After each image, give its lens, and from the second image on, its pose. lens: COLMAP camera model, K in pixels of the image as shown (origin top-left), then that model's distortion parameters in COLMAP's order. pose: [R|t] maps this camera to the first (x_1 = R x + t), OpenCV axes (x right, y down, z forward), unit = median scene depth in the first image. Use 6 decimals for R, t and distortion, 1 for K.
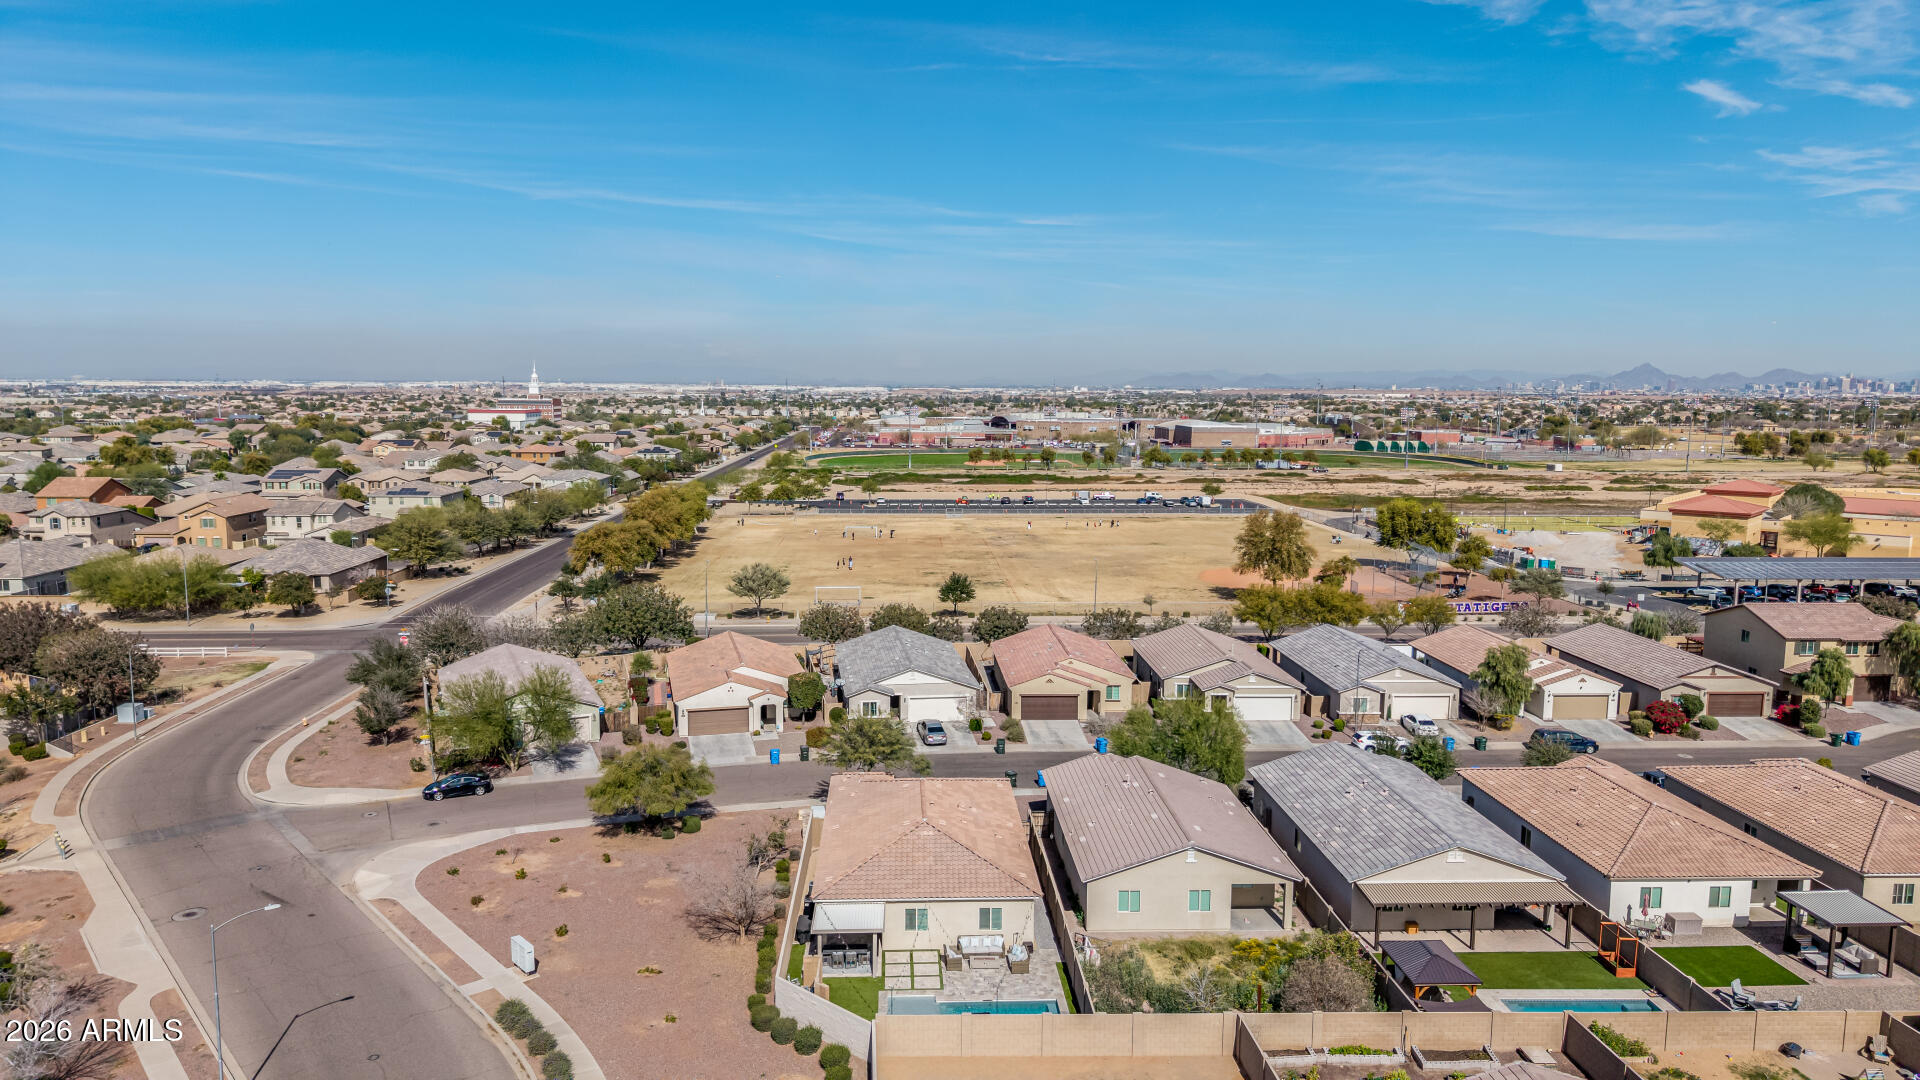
lens RADIAL K [[1271.8, 0, 964.0], [0, 1271.8, 524.8], [0, 0, 1]] dist [0.044372, -0.038220]
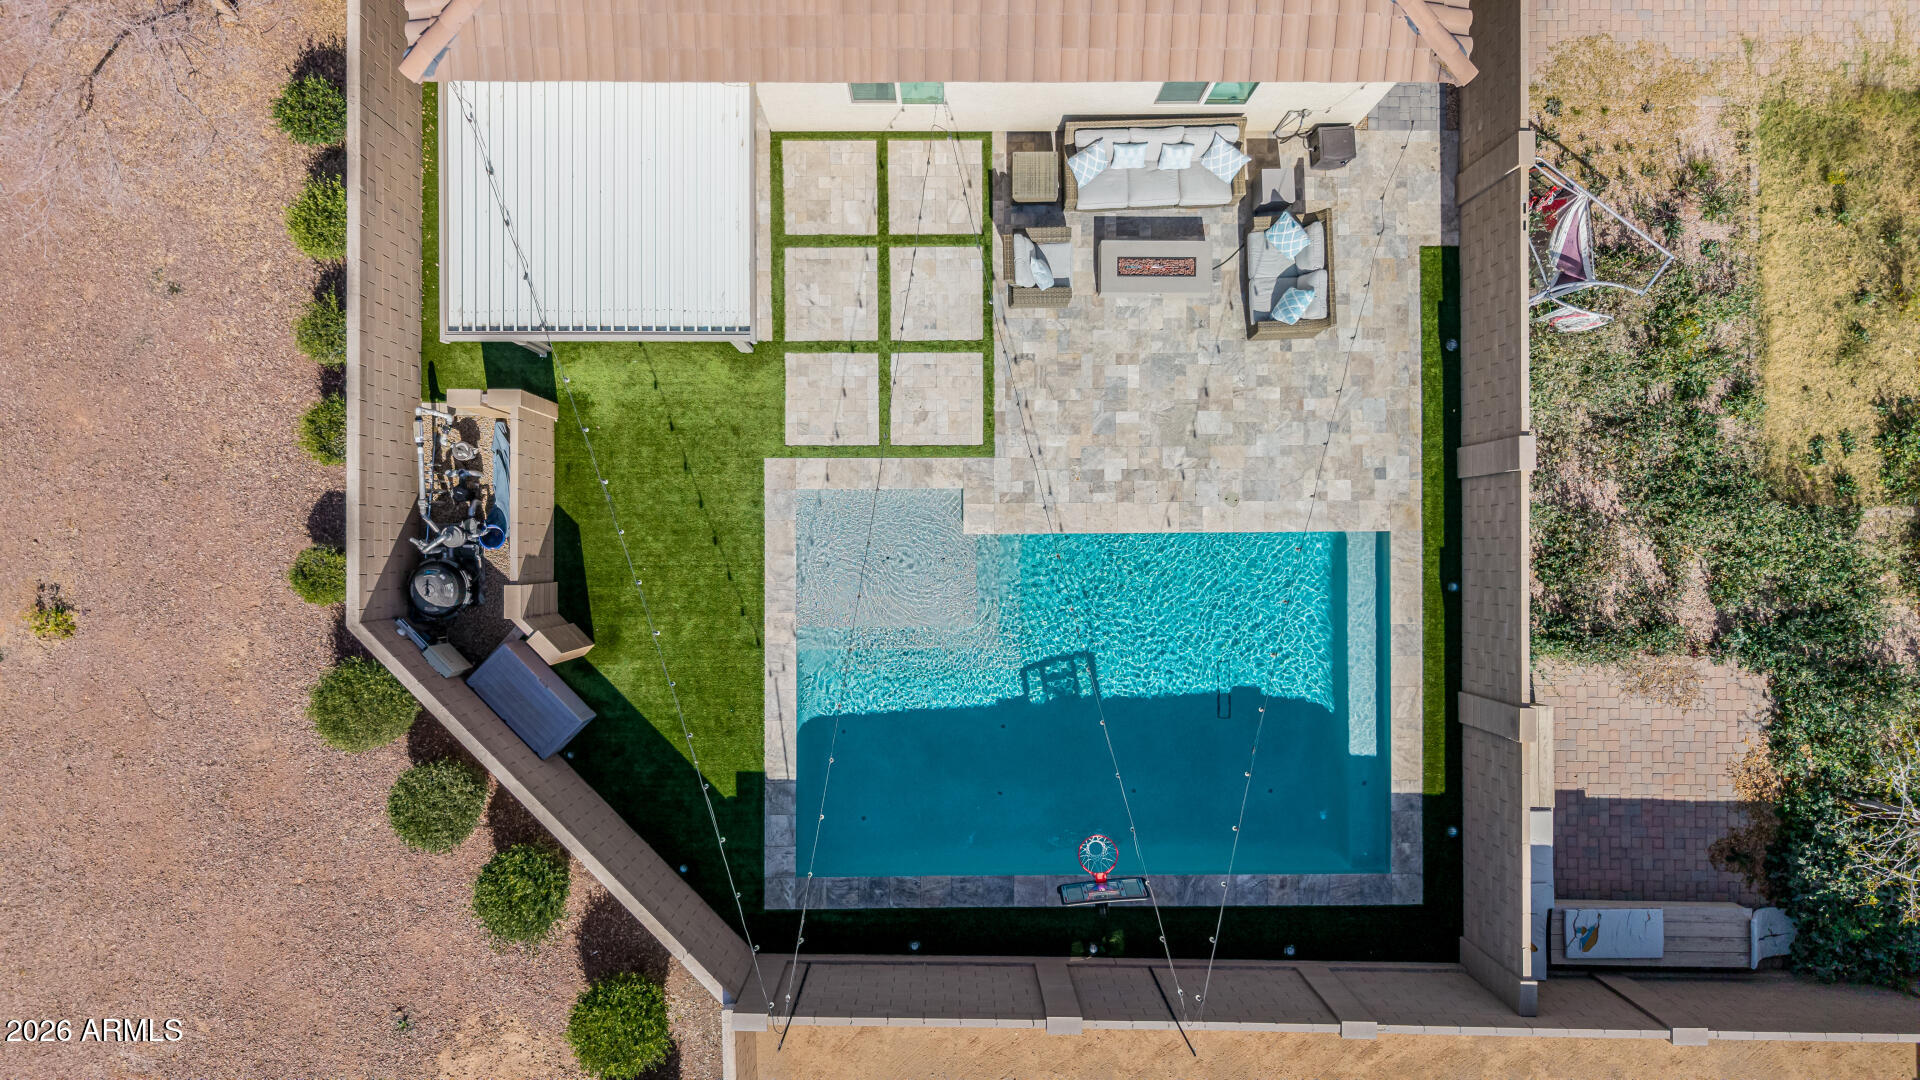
lens RADIAL K [[1271.8, 0, 964.0], [0, 1271.8, 524.8], [0, 0, 1]] dist [0.044372, -0.038220]
pose [[0.998889, 0.046830, 0.005326, -0.013619], [-0.010626, 0.113665, 0.993462, 0.049997], [0.045918, -0.992415, 0.114036, 0.552345]]
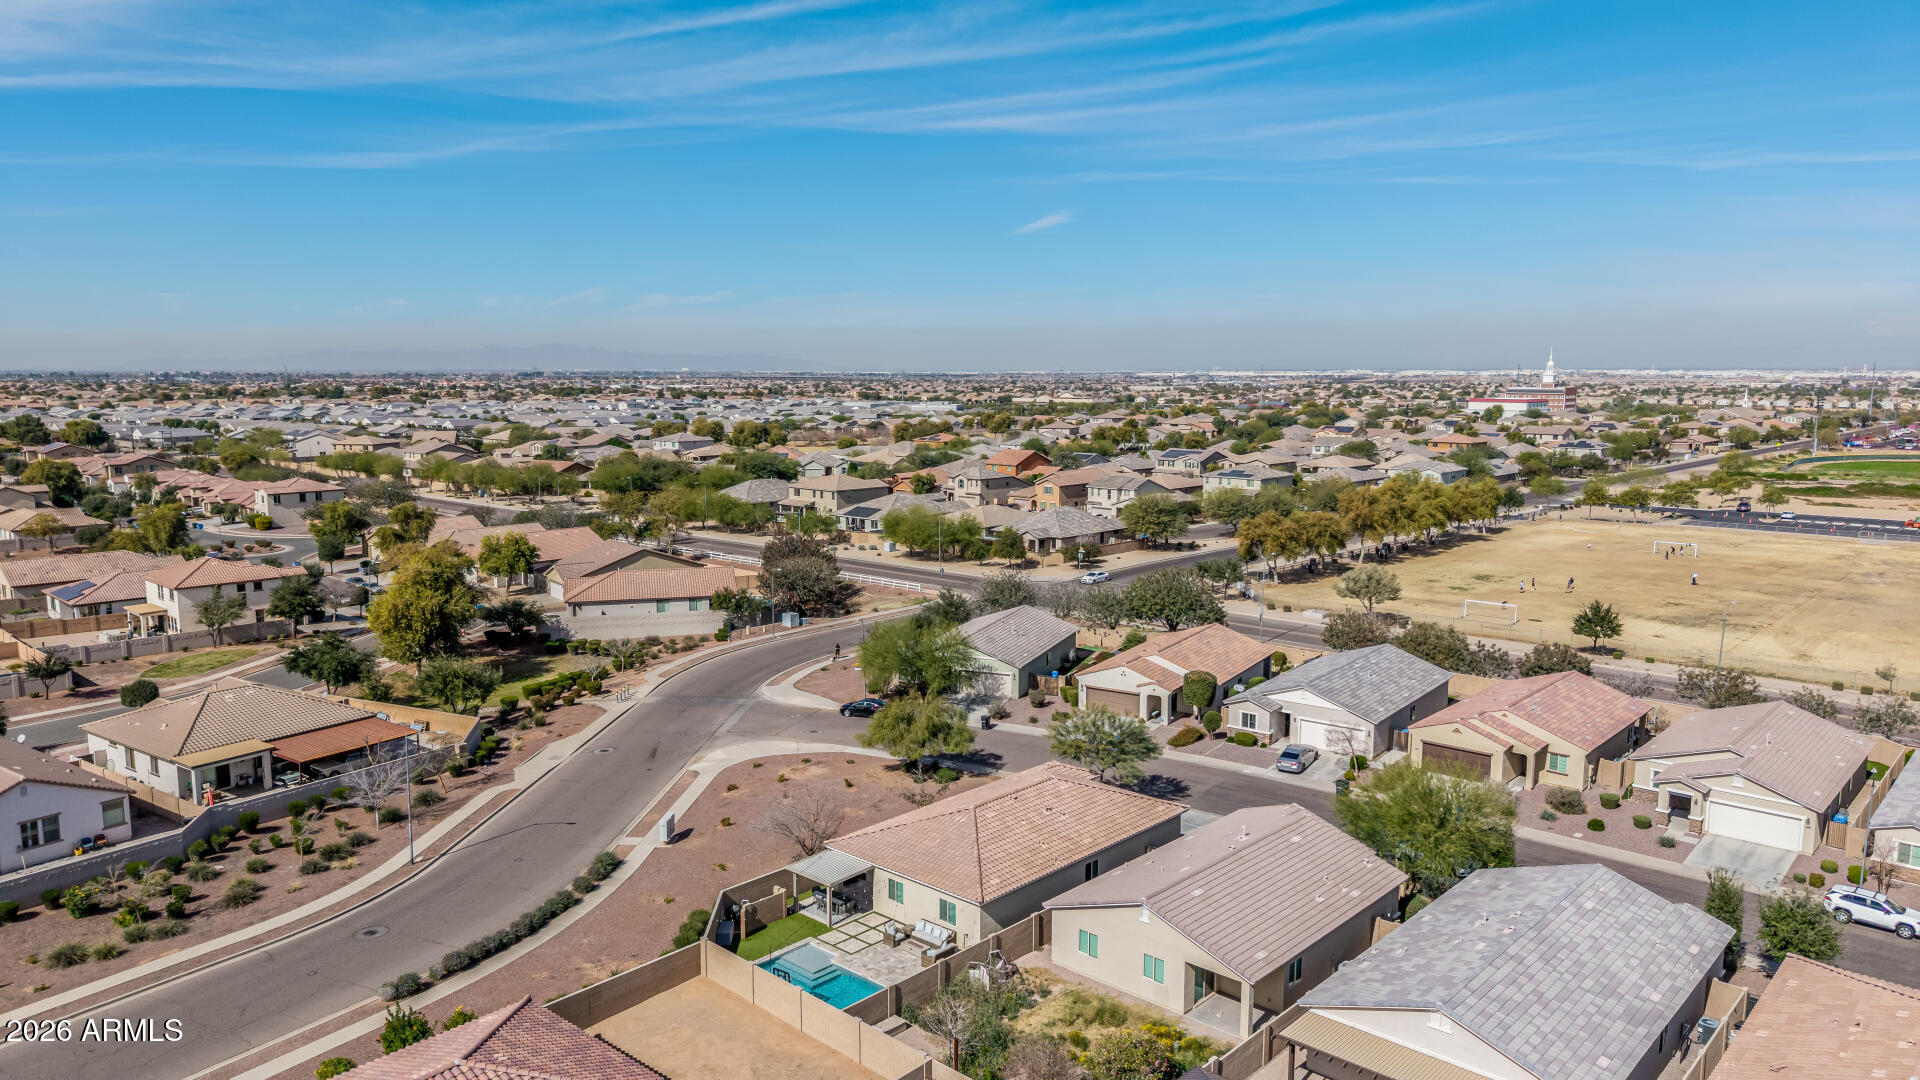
lens RADIAL K [[1271.8, 0, 964.0], [0, 1271.8, 524.8], [0, 0, 1]] dist [0.044372, -0.038220]
pose [[0.700796, 0.080098, -0.708850, 0.444330], [-0.073725, 0.996488, 0.039713, -0.021929], [0.709542, 0.024429, 0.704240, 0.183535]]
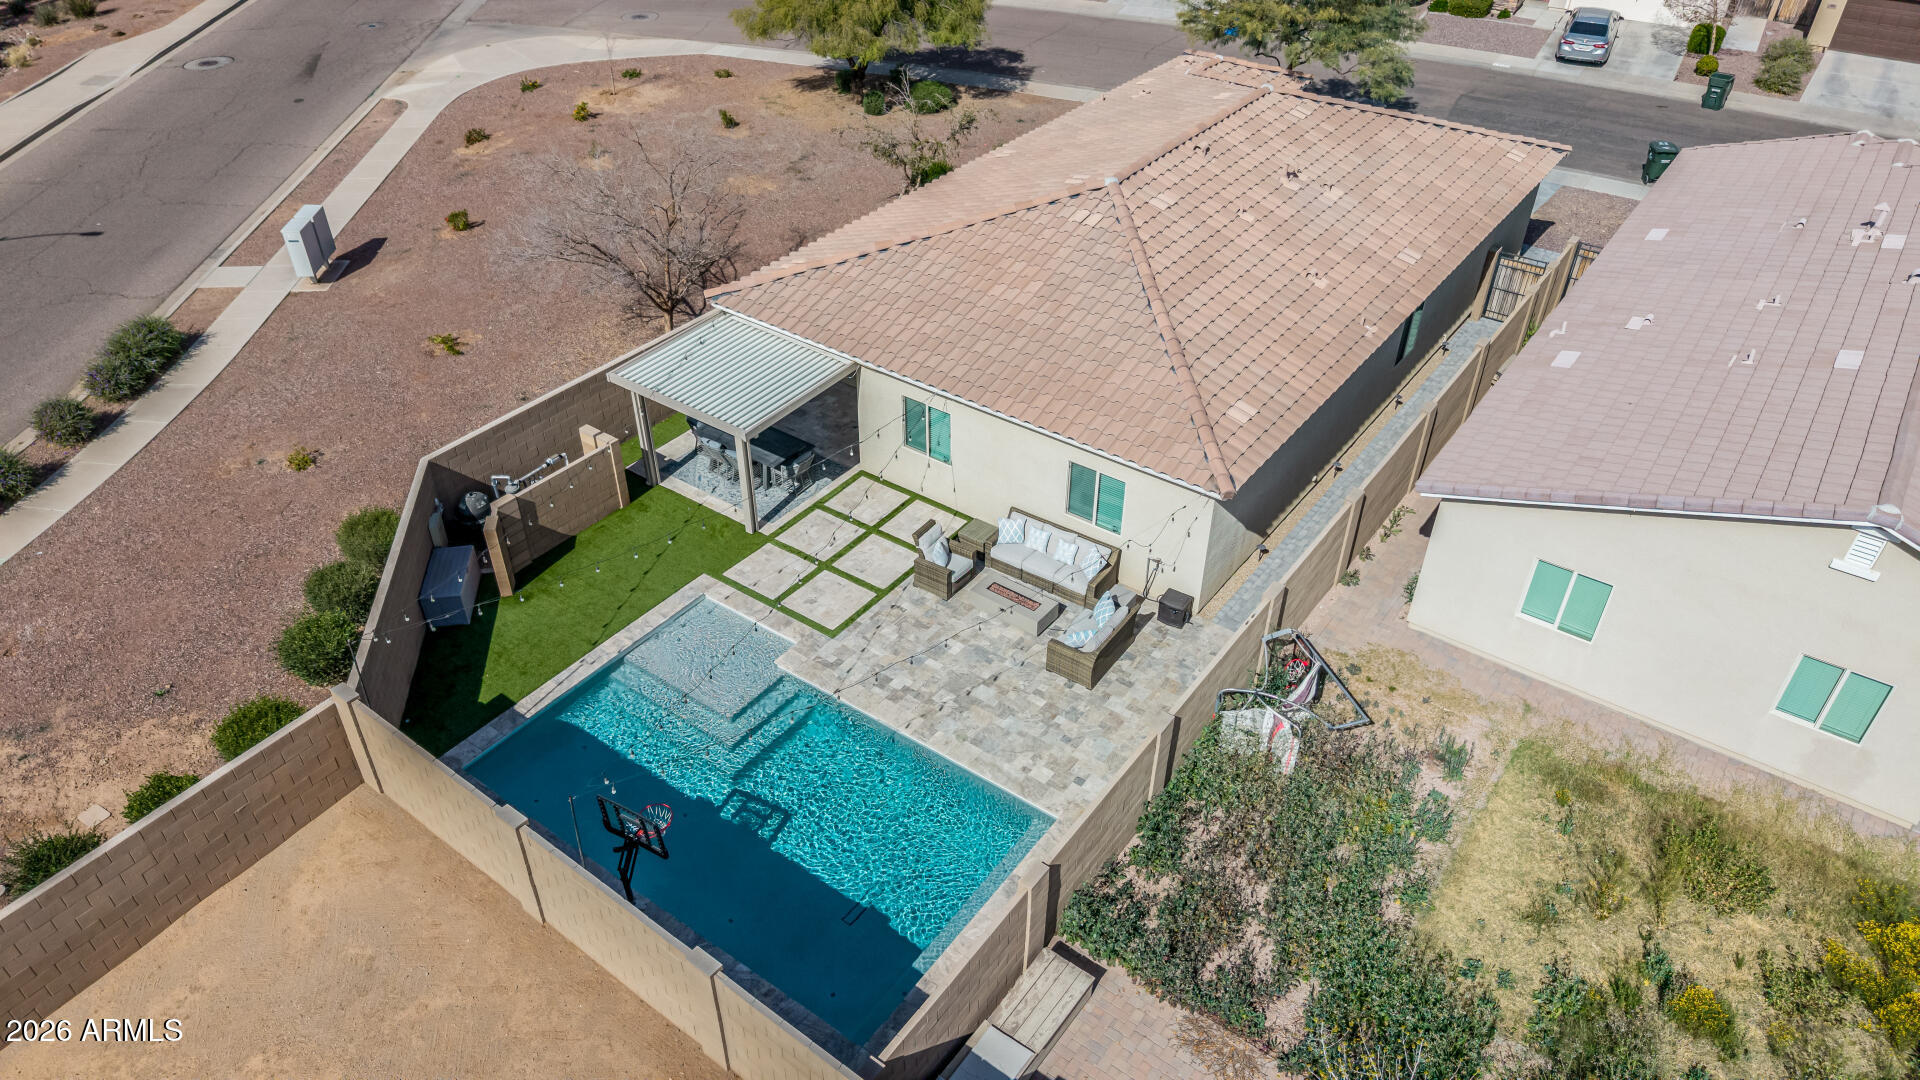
lens RADIAL K [[1271.8, 0, 964.0], [0, 1271.8, 524.8], [0, 0, 1]] dist [0.044372, -0.038220]
pose [[0.779906, 0.371376, -0.503812, 0.106221], [-0.068329, 0.850653, 0.521269, 0.083975], [0.622156, -0.372116, 0.688805, 0.455827]]
